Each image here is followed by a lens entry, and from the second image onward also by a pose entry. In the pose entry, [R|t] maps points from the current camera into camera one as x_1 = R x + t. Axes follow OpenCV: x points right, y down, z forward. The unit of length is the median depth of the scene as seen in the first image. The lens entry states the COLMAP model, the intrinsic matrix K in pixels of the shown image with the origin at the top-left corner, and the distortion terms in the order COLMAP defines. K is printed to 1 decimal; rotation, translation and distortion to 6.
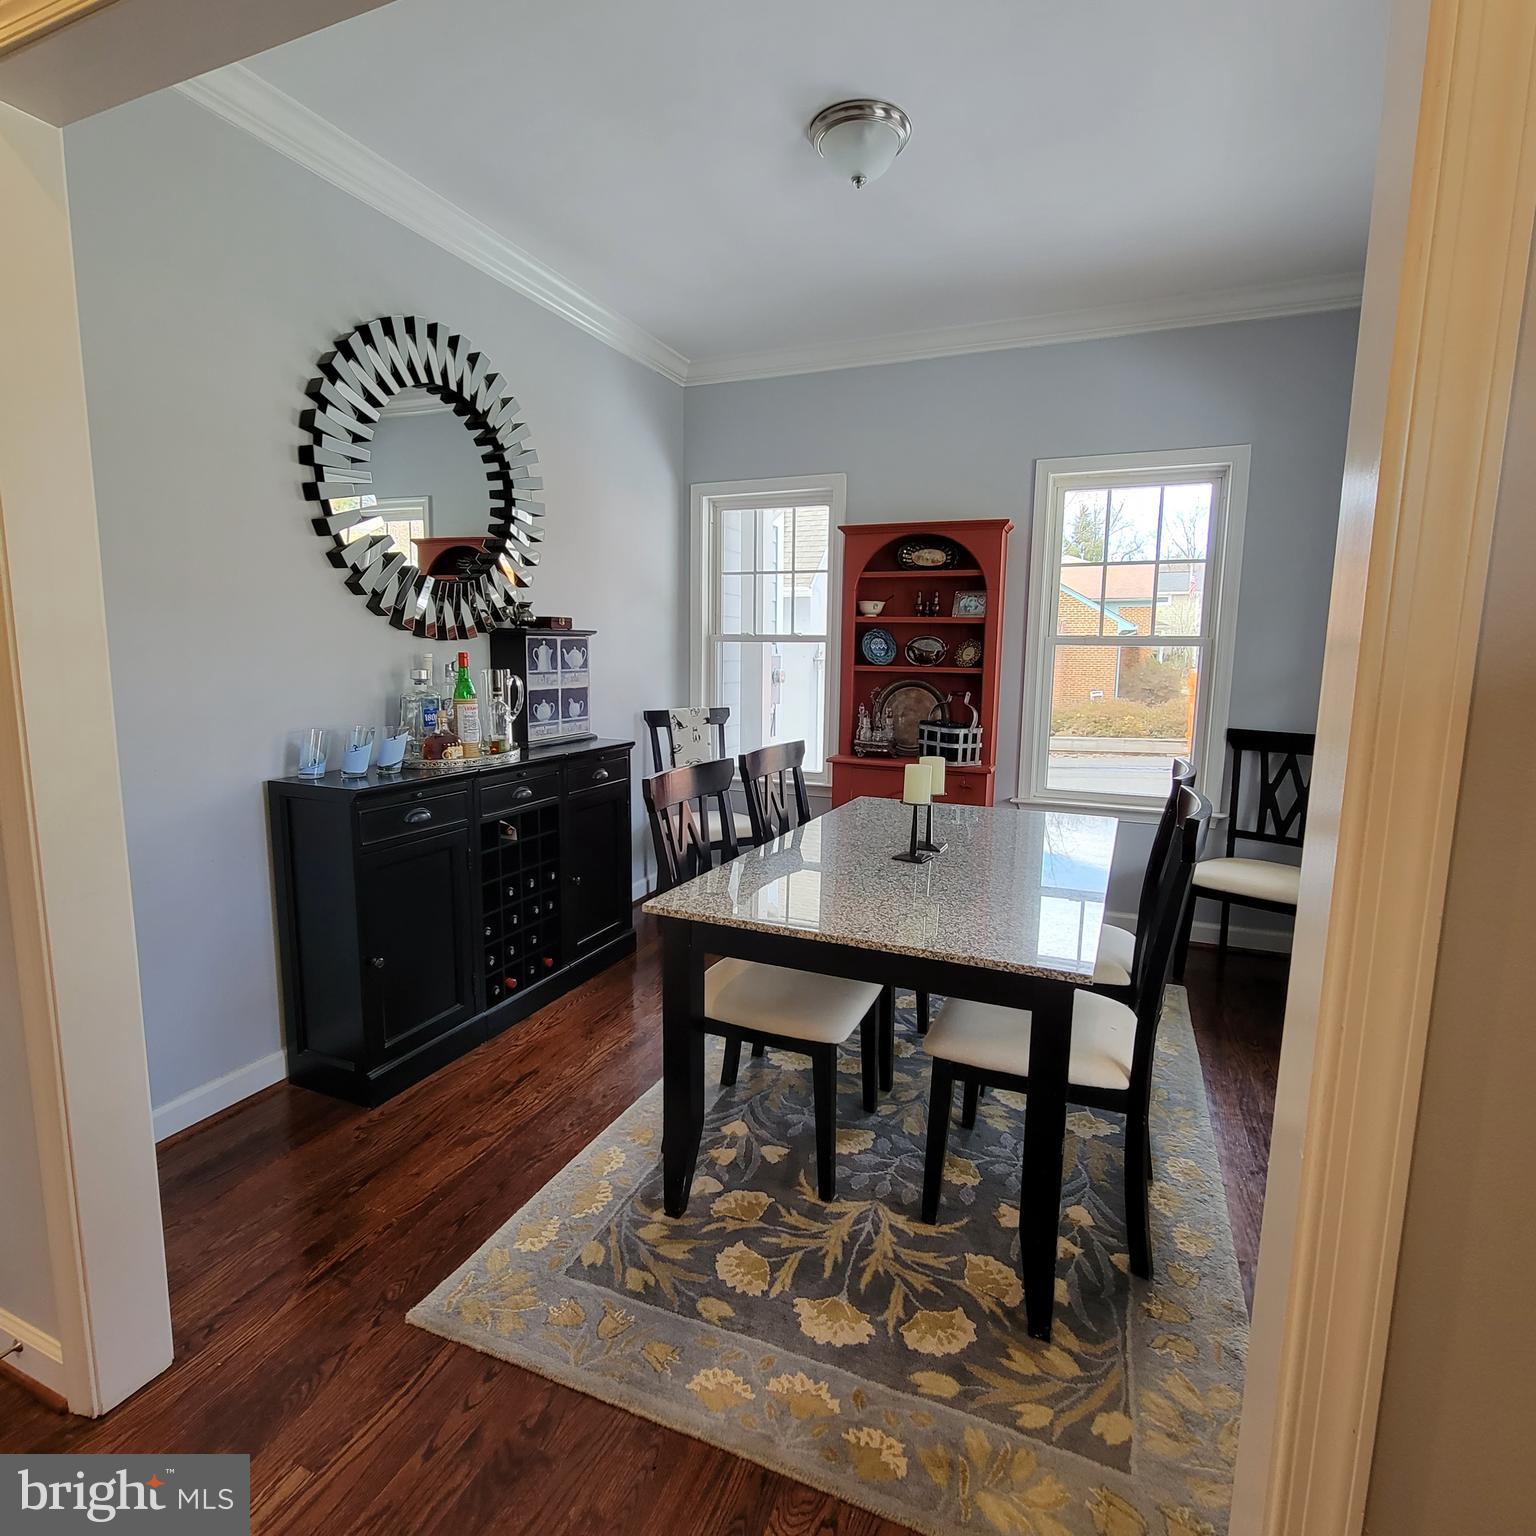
lens RADIAL K [[834.7, 0, 767.4], [0, 834.7, 761.7], [0, 0, 1]] dist [-0.005737, 0.000427]
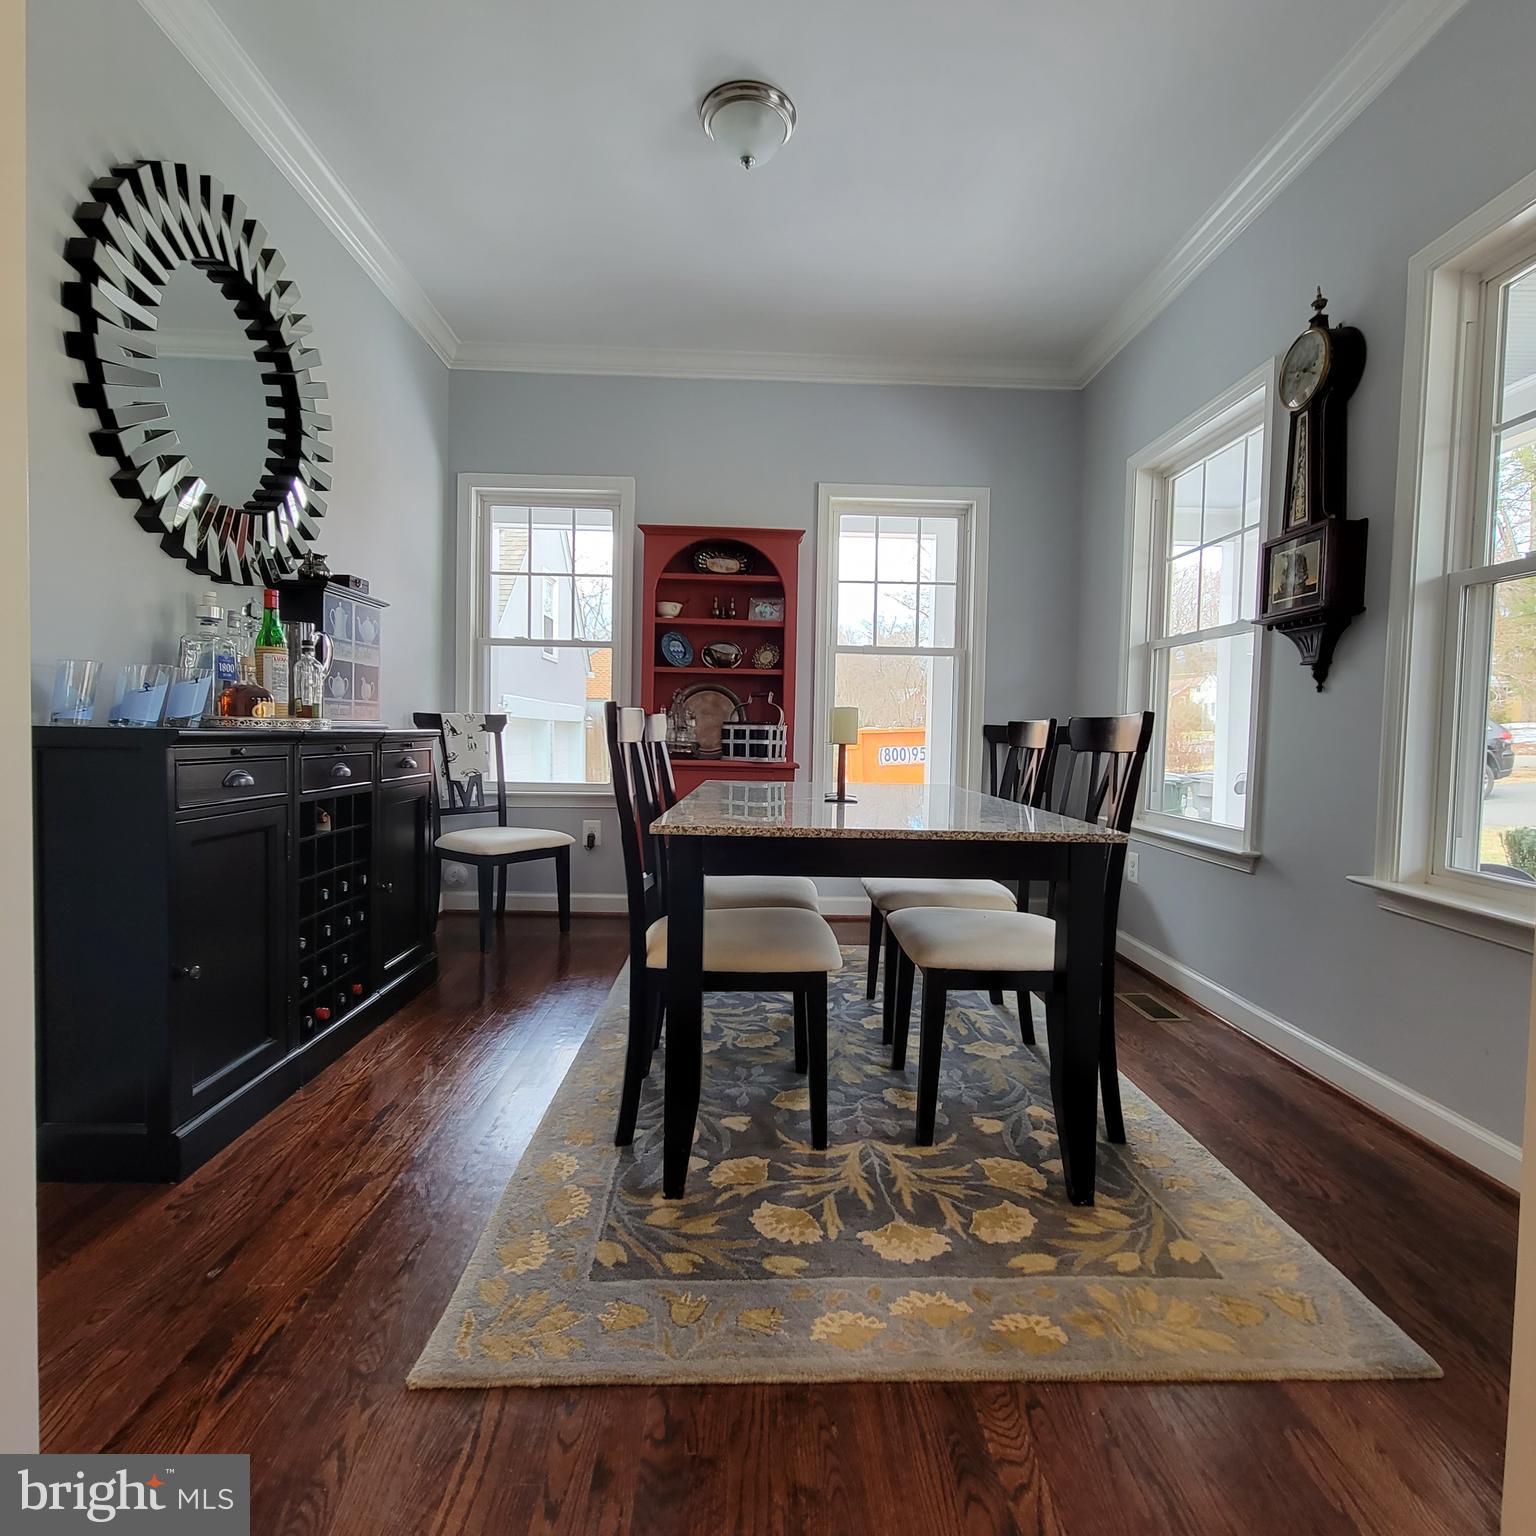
lens RADIAL K [[834.7, 0, 767.4], [0, 834.7, 761.7], [0, 0, 1]] dist [-0.005737, 0.000427]
pose [[0.910030, -0.008025, 0.414464, -0.348624], [0.046367, 0.995509, -0.082531, 0.158790], [-0.411940, 0.094324, 0.906316, 0.127282]]
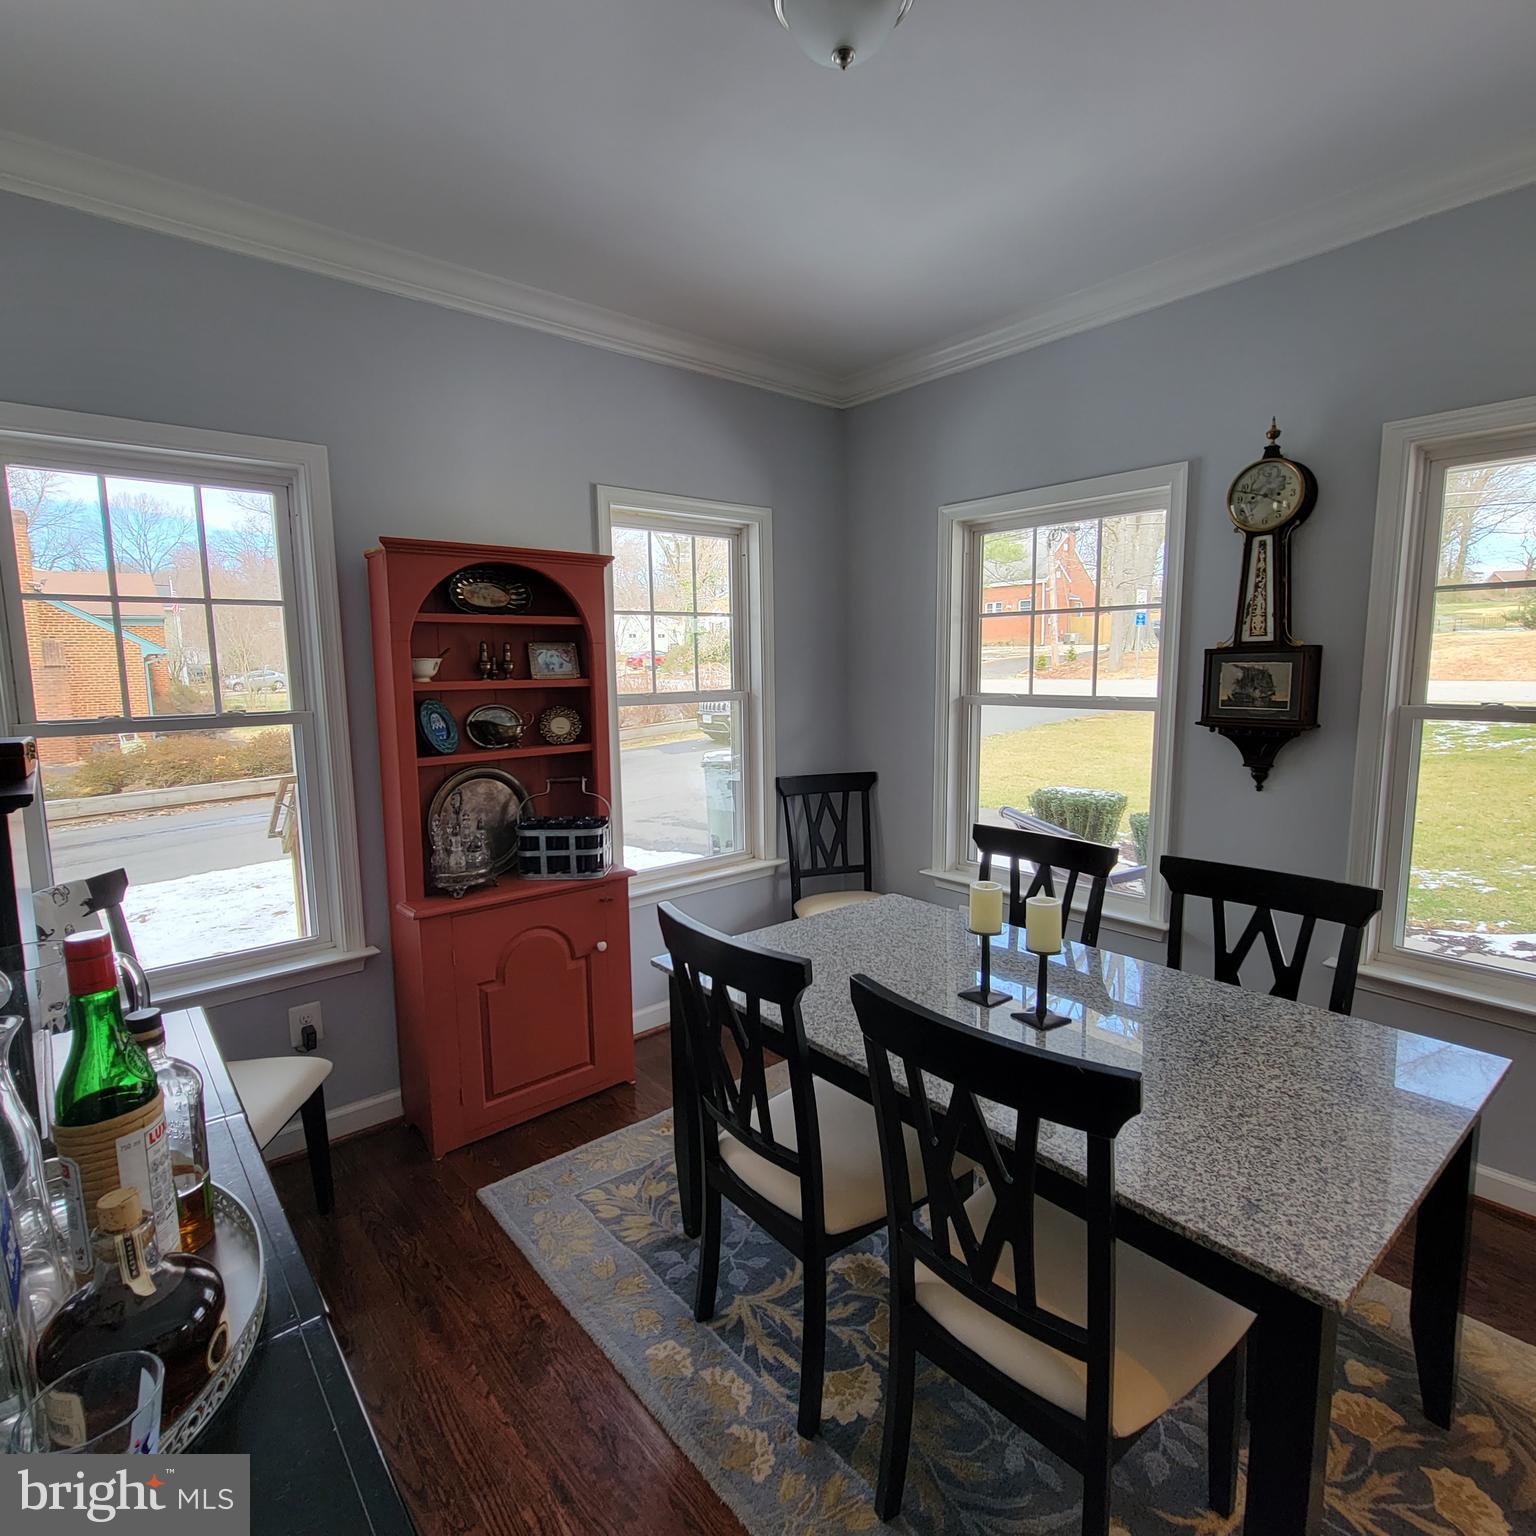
lens RADIAL K [[834.7, 0, 767.4], [0, 834.7, 761.7], [0, 0, 1]] dist [-0.005737, 0.000427]
pose [[0.450077, -0.122706, 0.884519, -0.641776], [0.140871, 0.987868, 0.065363, -0.221899], [-0.881808, 0.095185, 0.461903, 0.898400]]
